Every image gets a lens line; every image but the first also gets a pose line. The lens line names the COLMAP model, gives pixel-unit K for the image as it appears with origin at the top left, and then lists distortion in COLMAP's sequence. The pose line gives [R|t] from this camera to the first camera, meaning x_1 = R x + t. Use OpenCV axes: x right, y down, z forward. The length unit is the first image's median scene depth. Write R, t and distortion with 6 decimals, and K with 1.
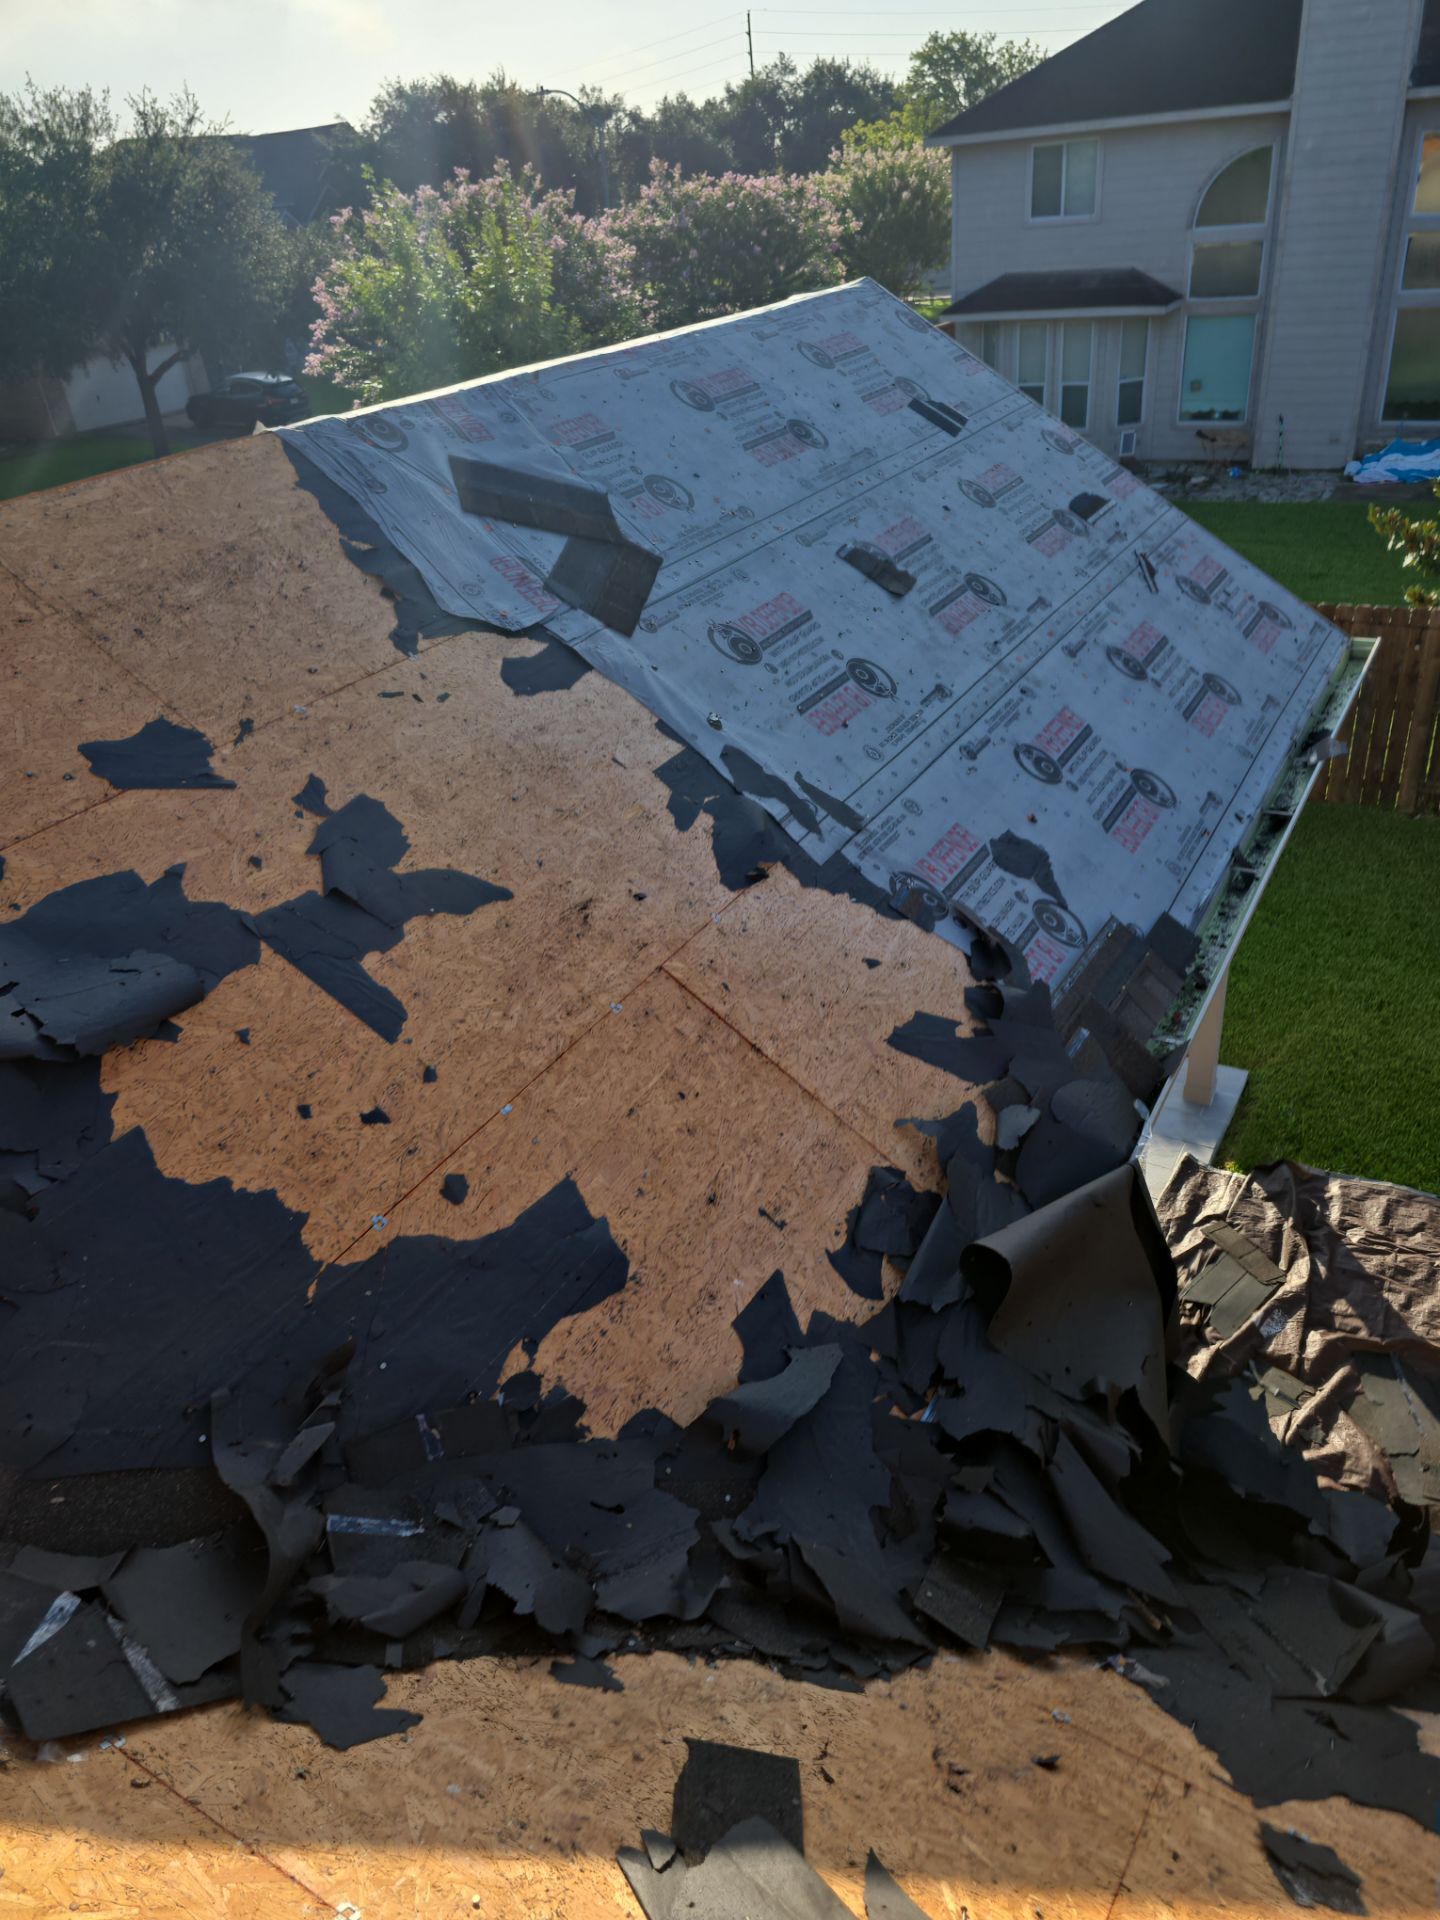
lens RADIAL K [[1305.8, 0, 720.0], [0, 1305.8, 960.0], [0, 0, 1]] dist [-0.002569, -0.004934]
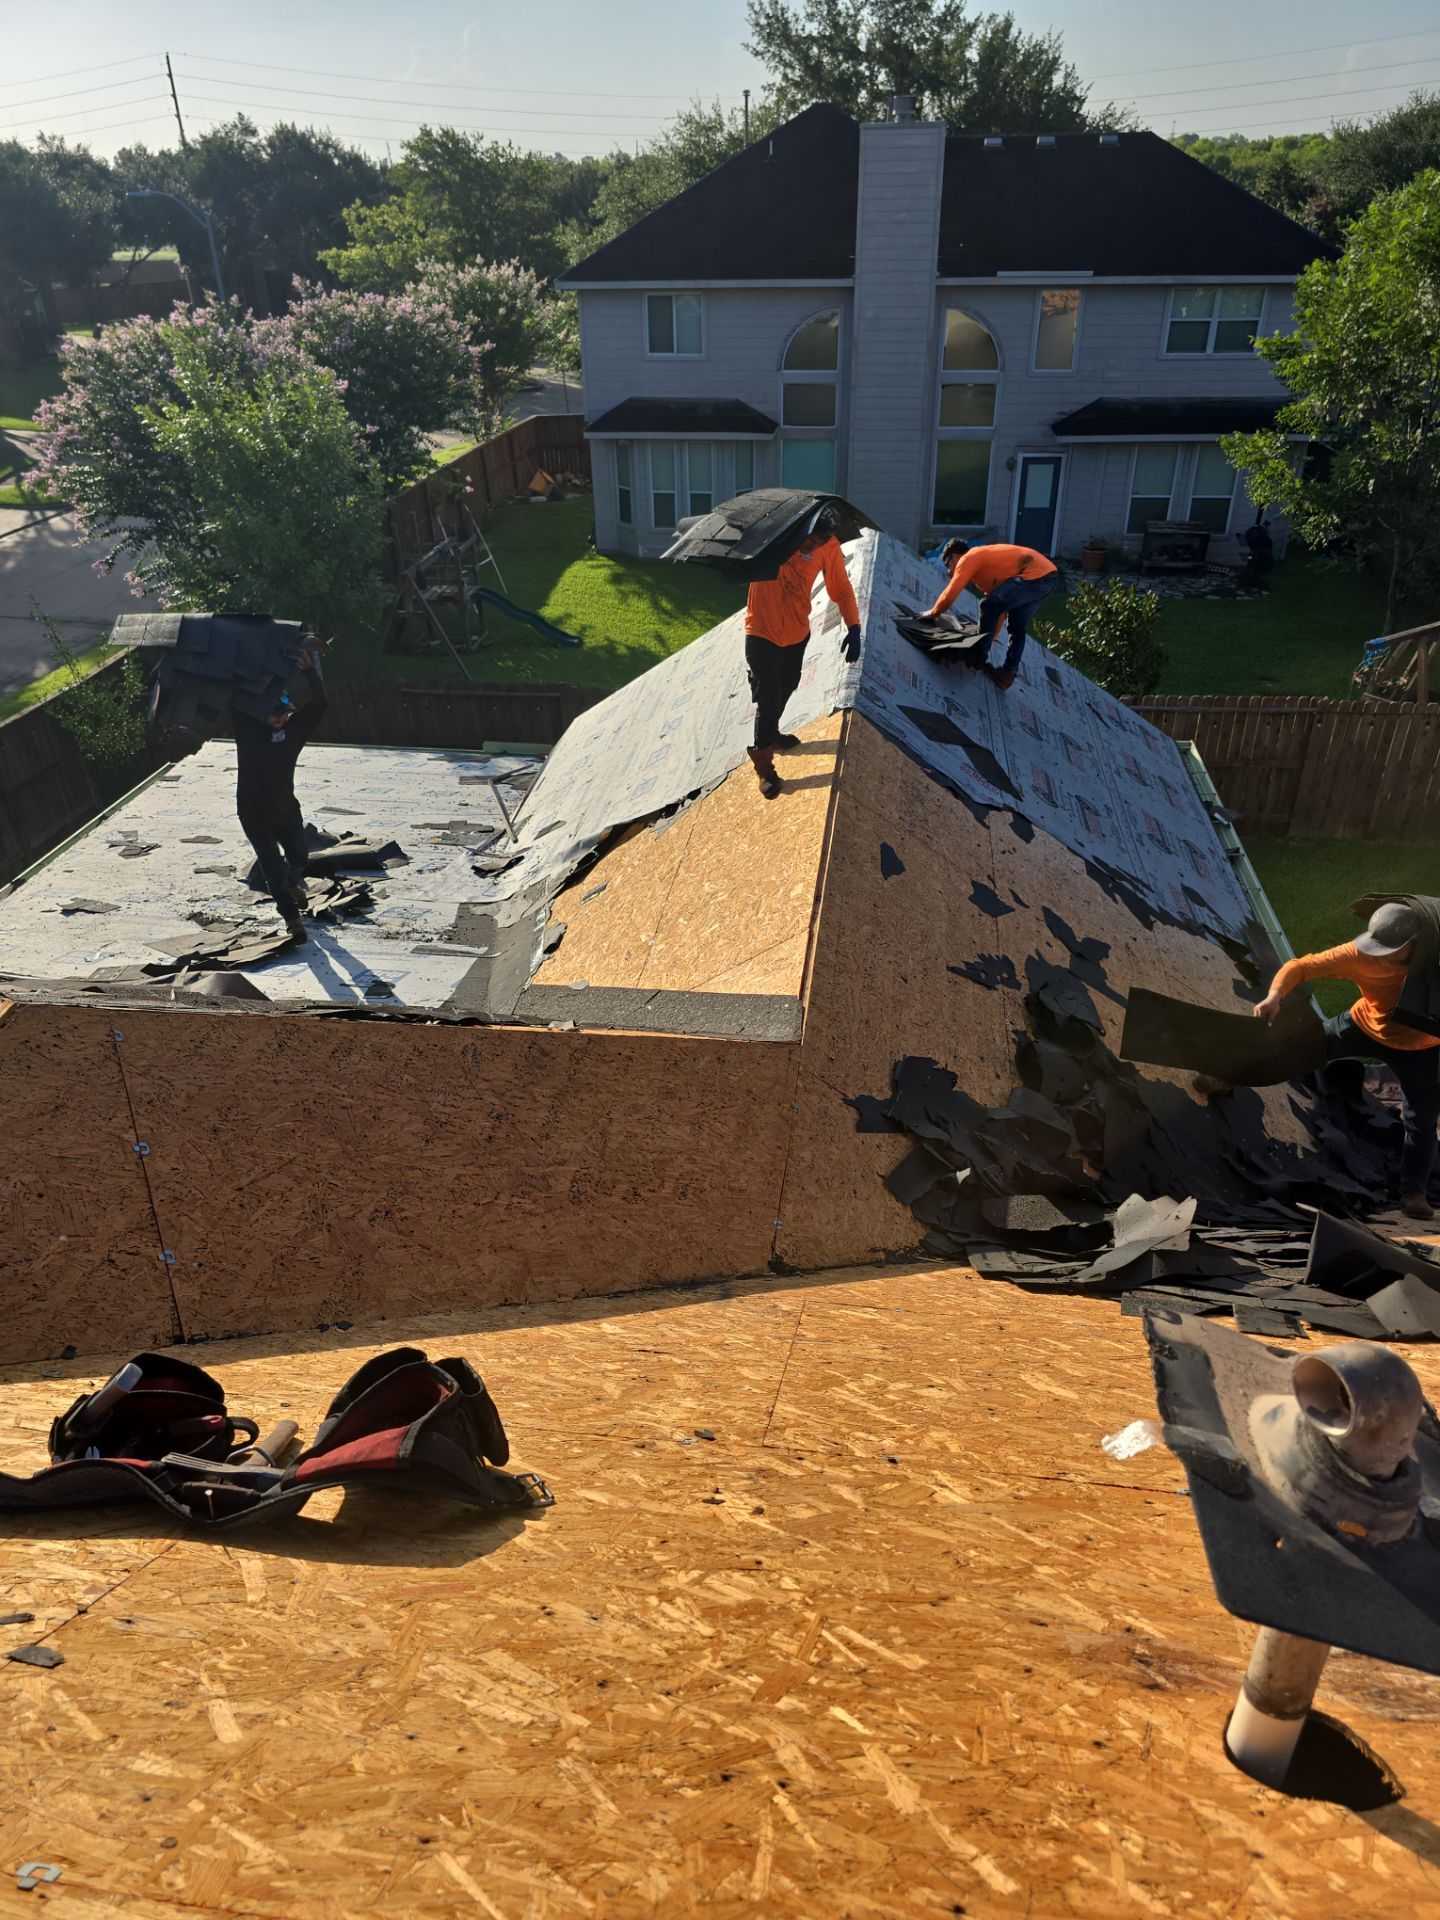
lens RADIAL K [[1289.5, 0, 720.6], [0, 1289.5, 952.9], [0, 0, 1]] dist [0.059566, -0.053133]
pose [[0.918029, -0.132765, 0.373625, -0.257506], [0.143420, 0.989662, -0.000726, -0.021790], [-0.369666, 0.054252, 0.927580, -0.112549]]
